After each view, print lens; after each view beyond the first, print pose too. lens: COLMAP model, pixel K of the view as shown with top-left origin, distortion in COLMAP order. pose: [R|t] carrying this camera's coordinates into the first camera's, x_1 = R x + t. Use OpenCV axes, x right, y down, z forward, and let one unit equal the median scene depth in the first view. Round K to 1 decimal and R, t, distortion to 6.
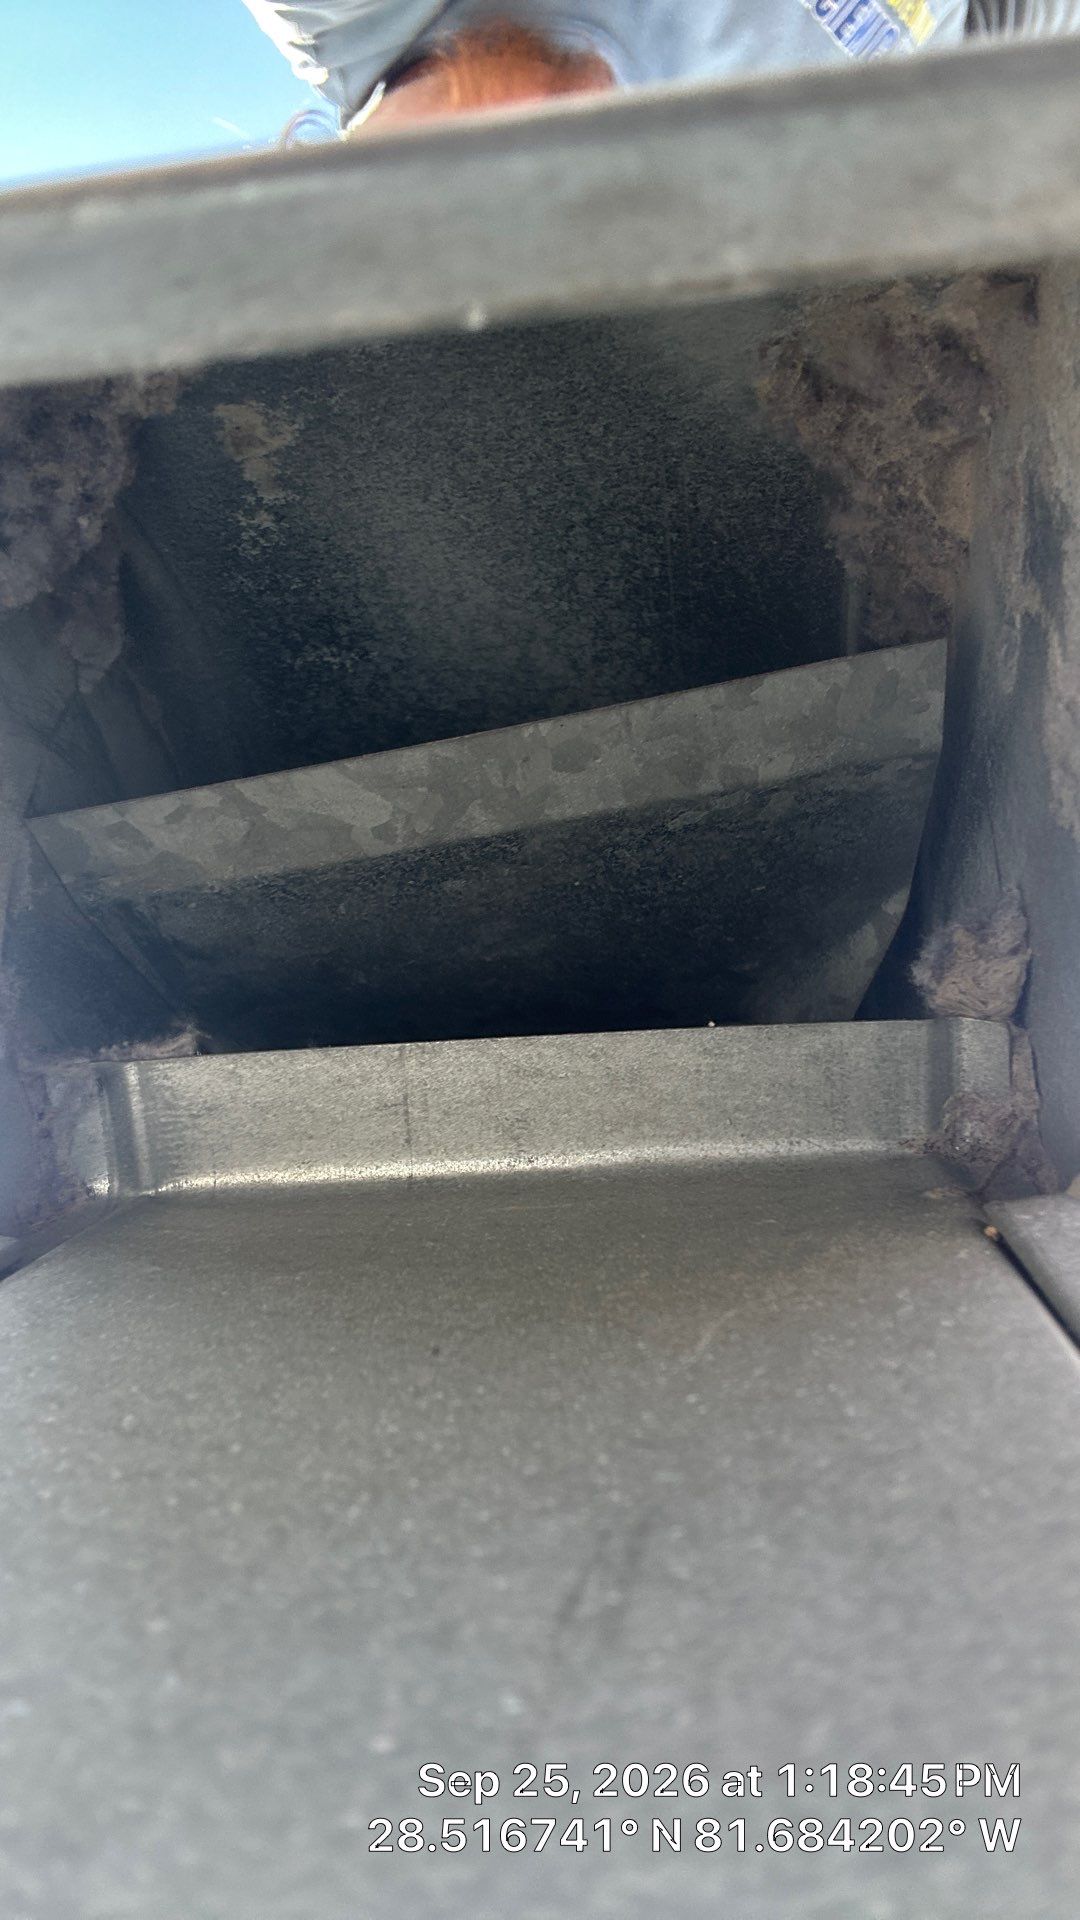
lens RADIAL K [[1340.3, 0, 564.2], [0, 1340.3, 985.3], [0, 0, 1]] dist [0.112259, -0.200964]
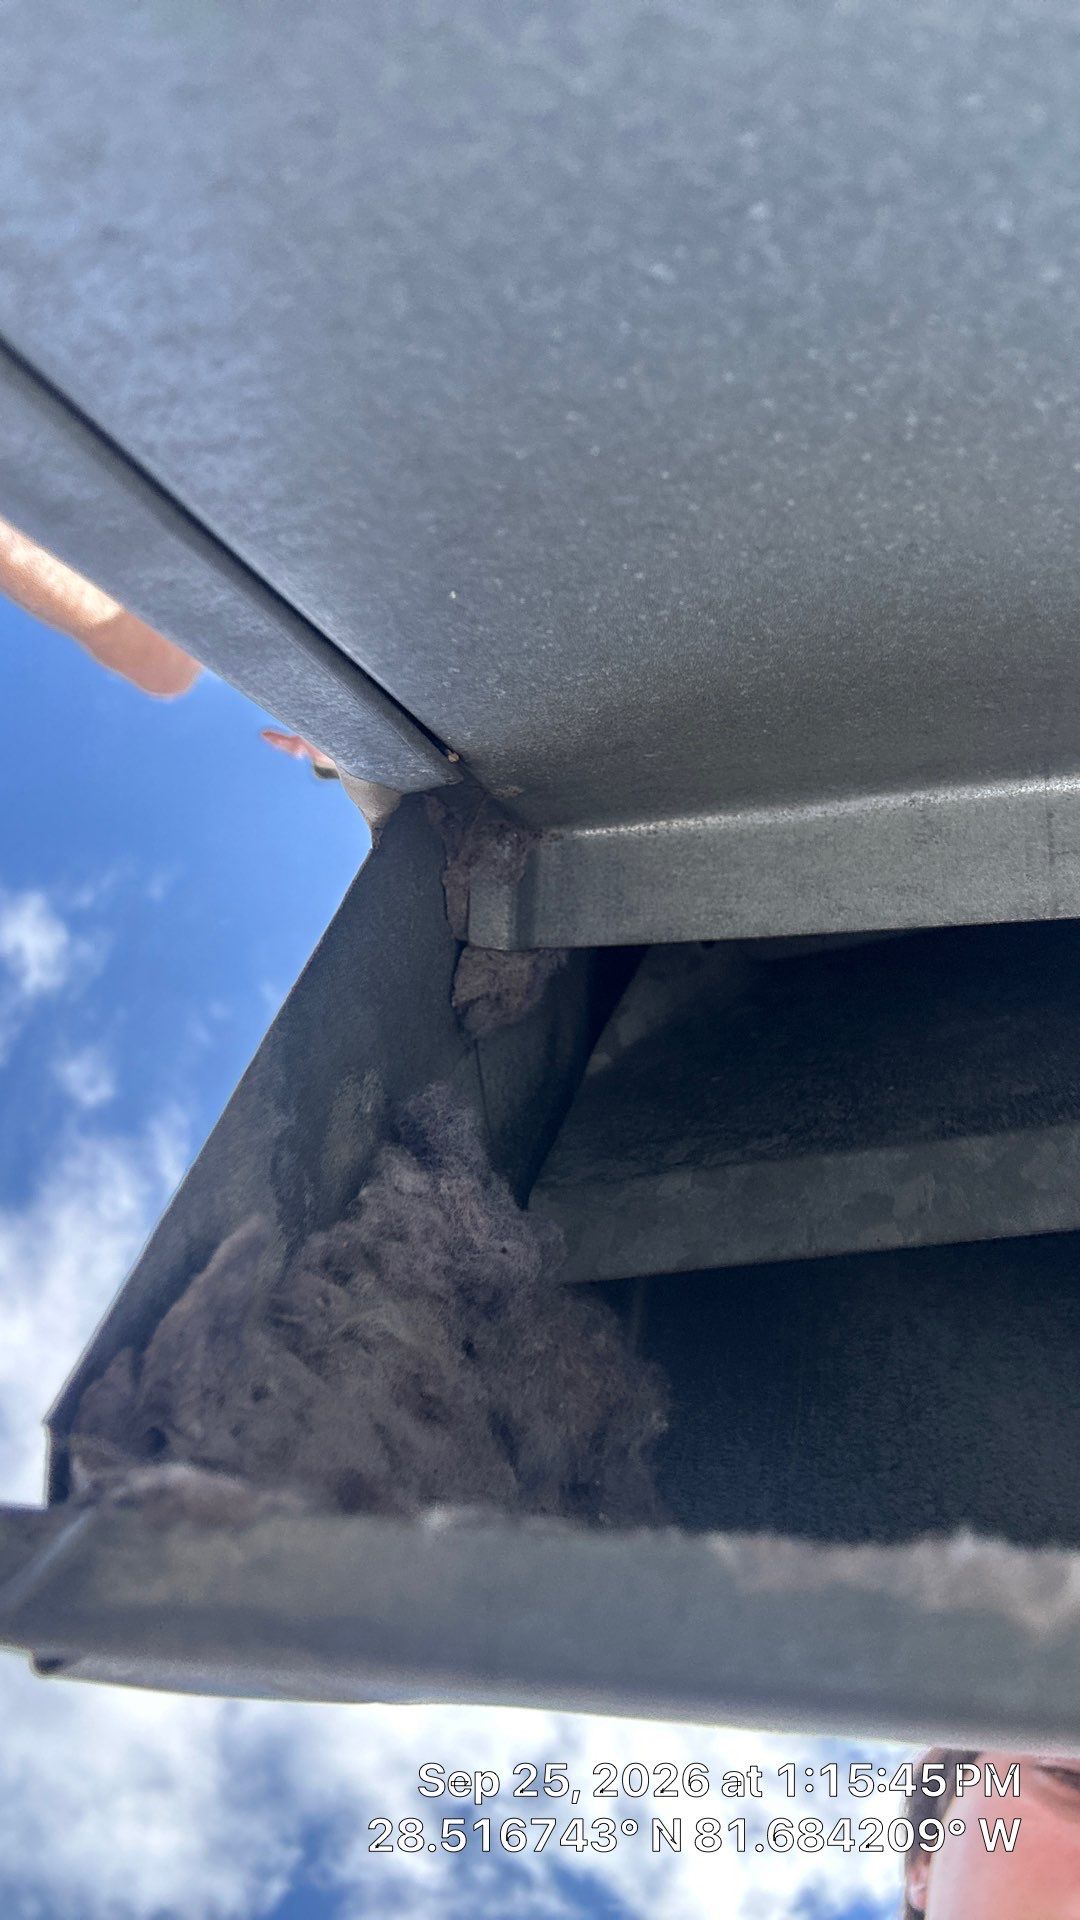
lens RADIAL K [[1340.3, 0, 564.2], [0, 1340.3, 985.3], [0, 0, 1]] dist [0.112259, -0.200964]
pose [[-0.920448, 0.005847, 0.390822, -0.190162], [0.009917, -0.999217, 0.038306, -0.049095], [0.390740, 0.039135, 0.919669, -0.018369]]
